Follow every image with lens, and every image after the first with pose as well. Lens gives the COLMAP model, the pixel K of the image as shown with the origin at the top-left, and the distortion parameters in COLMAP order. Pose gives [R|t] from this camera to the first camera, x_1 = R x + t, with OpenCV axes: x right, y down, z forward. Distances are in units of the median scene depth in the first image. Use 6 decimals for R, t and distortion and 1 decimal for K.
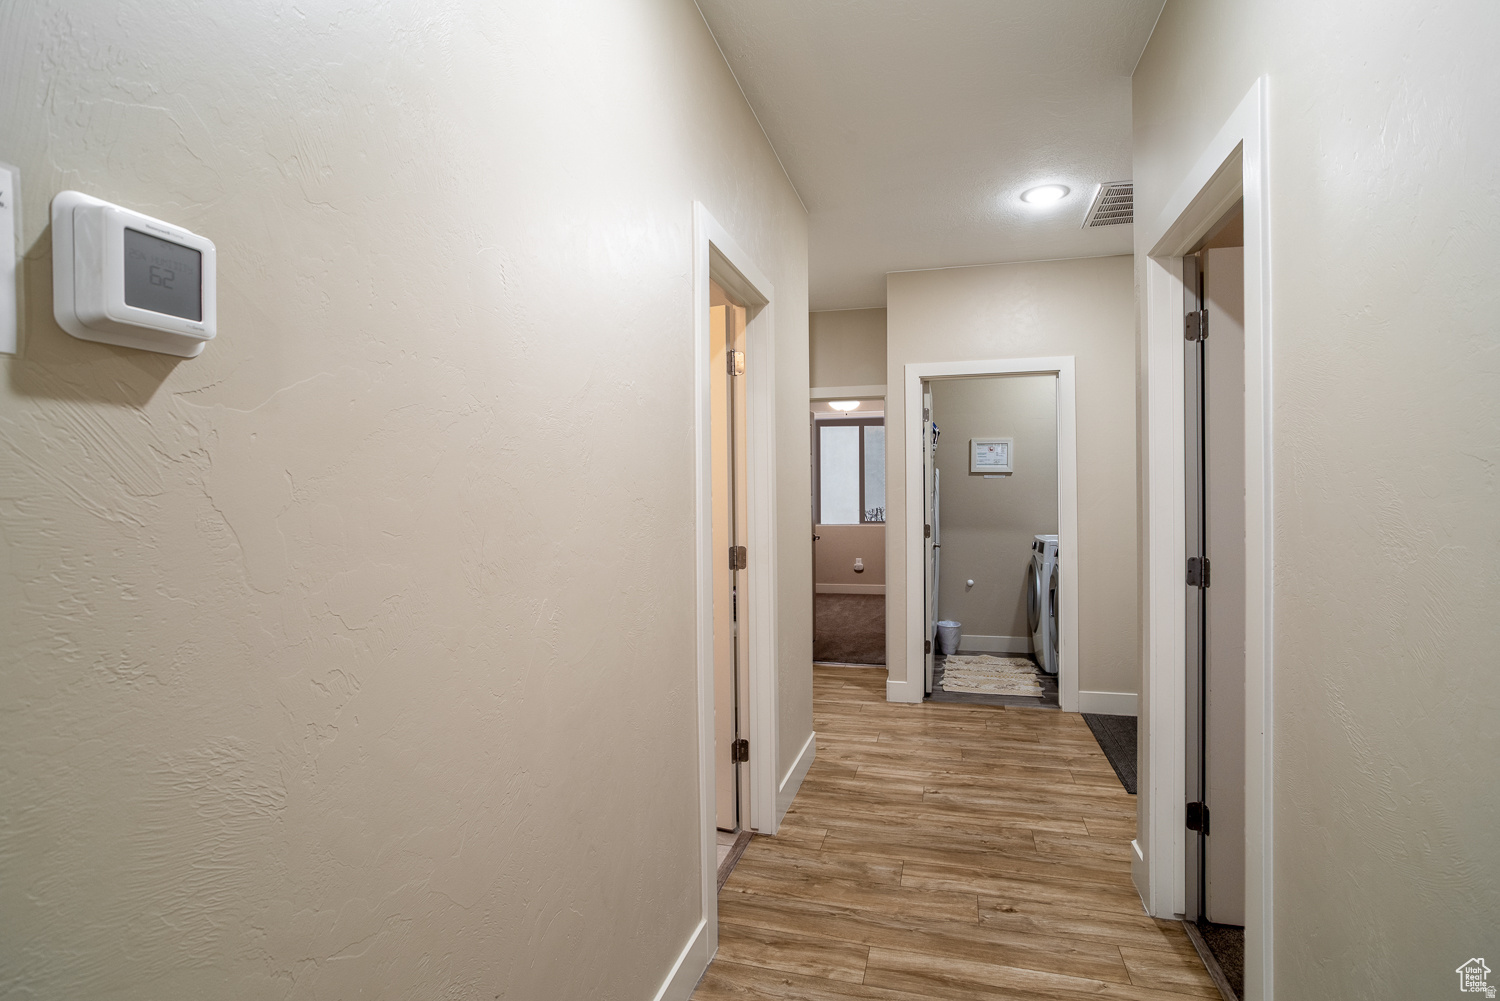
lens RADIAL K [[737.9, 0, 752.2], [0, 737.9, 502.6], [0, 0, 1]] dist [-0.000701, -0.000176]
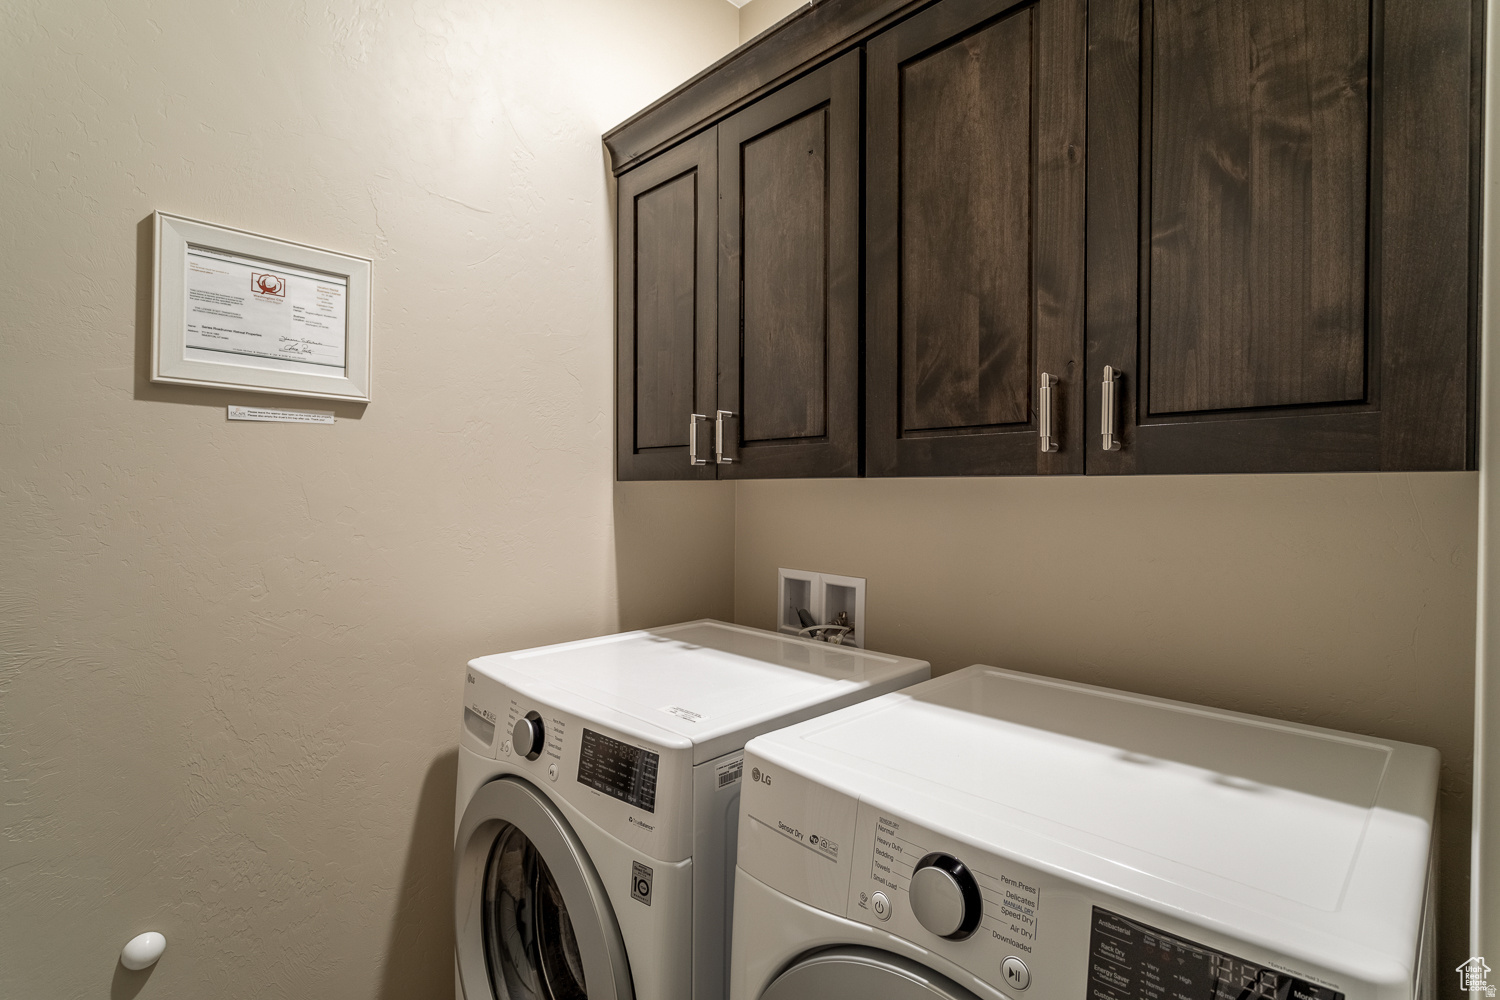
lens RADIAL K [[737.9, 0, 753.0], [0, 737.9, 500.0], [0, 0, 1]] dist [-0.000701, -0.000176]
pose [[0.486929, 0.003427, 0.873435, 0.205699], [-0.003946, 0.999991, -0.001724, -0.010366], [-0.873432, -0.002607, 0.486938, 0.771606]]
